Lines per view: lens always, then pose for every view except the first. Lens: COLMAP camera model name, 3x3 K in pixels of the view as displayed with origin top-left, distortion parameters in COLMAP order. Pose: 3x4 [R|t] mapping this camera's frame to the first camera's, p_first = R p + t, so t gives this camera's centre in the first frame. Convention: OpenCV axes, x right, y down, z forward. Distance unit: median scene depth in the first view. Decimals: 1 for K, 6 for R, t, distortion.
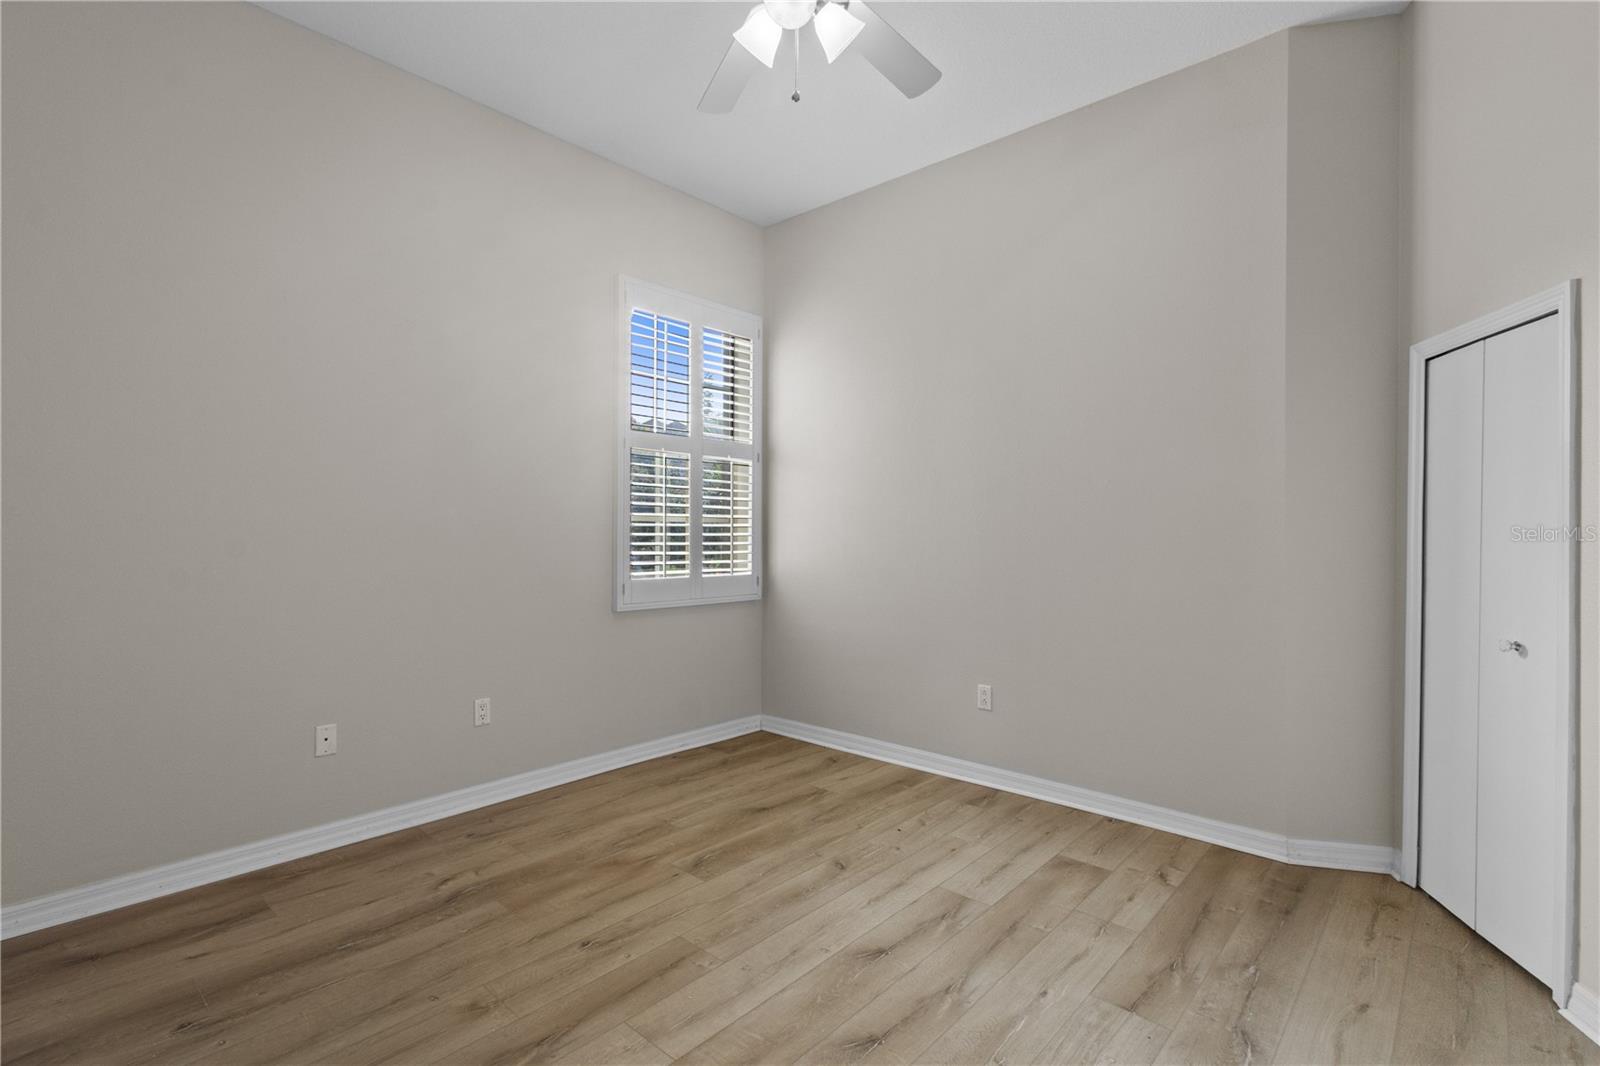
lens RADIAL K [[737.5, 0, 799.4], [0, 737.5, 536.3], [0, 0, 1]] dist [0.007354, -0.001586]
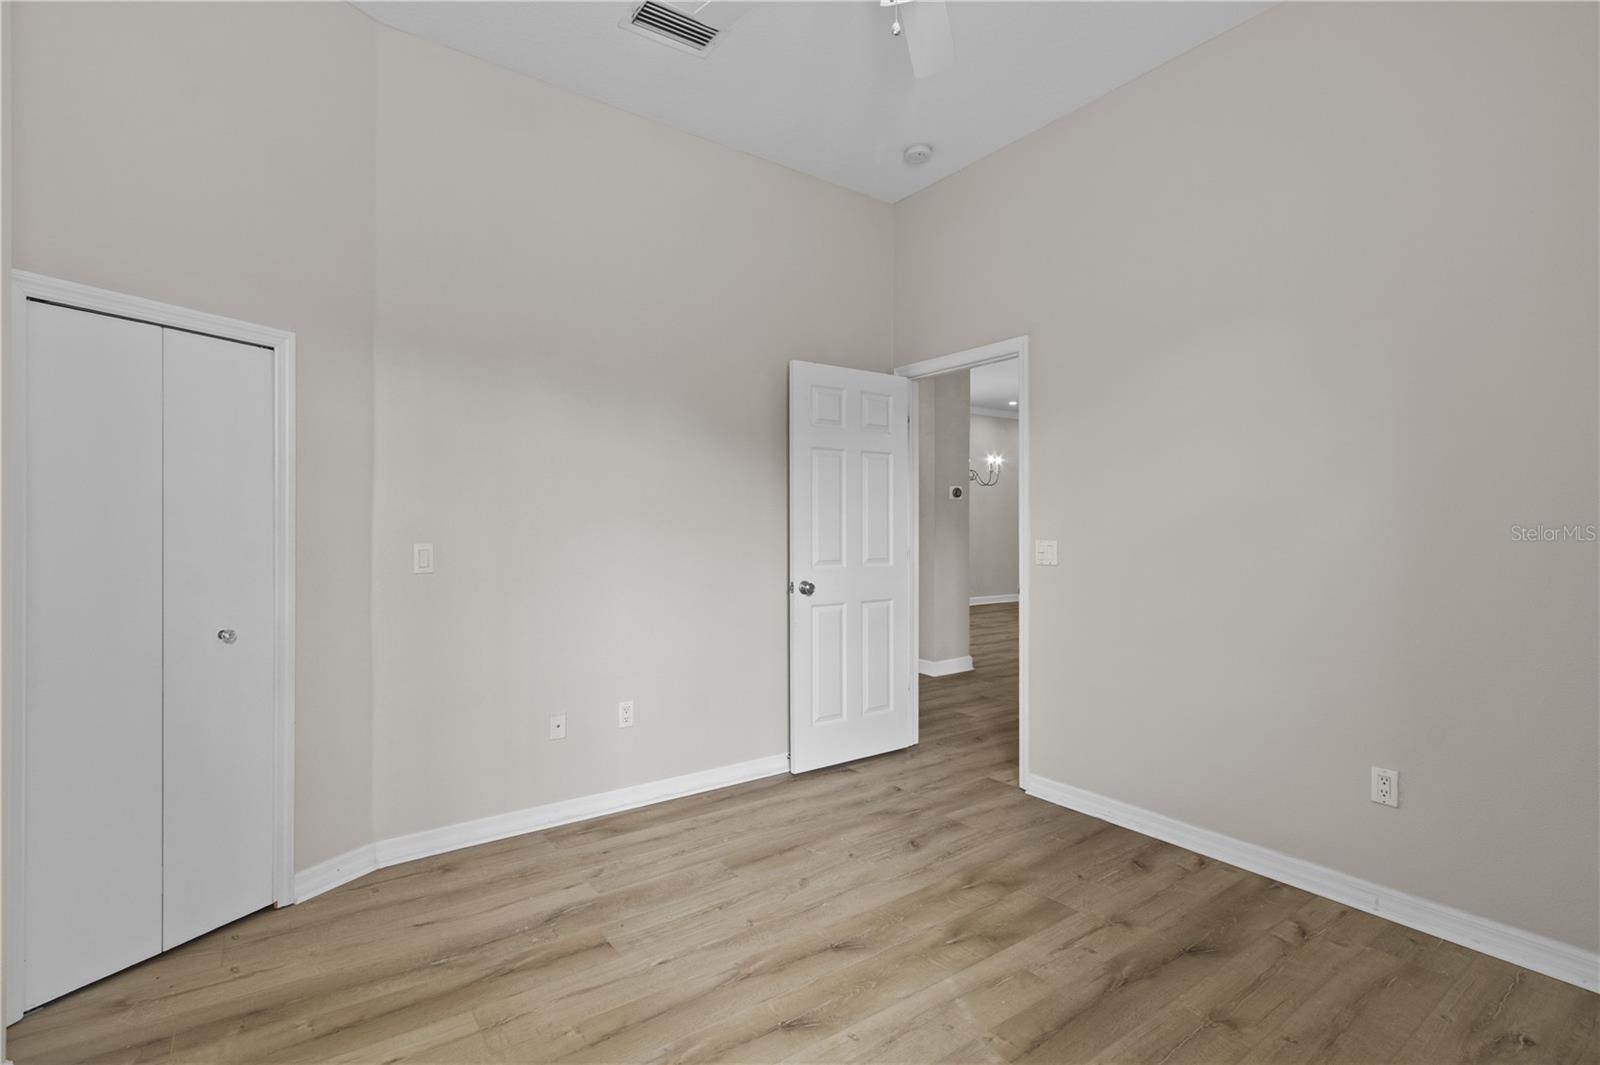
lens RADIAL K [[737.5, 0, 798.9], [0, 737.5, 529.3], [0, 0, 1]] dist [0.007354, -0.001586]
pose [[-0.976788, -0.004796, 0.214153, -0.085345], [-0.003957, 0.999983, 0.004343, -0.014301], [-0.214170, 0.003395, -0.976790, 1.927276]]
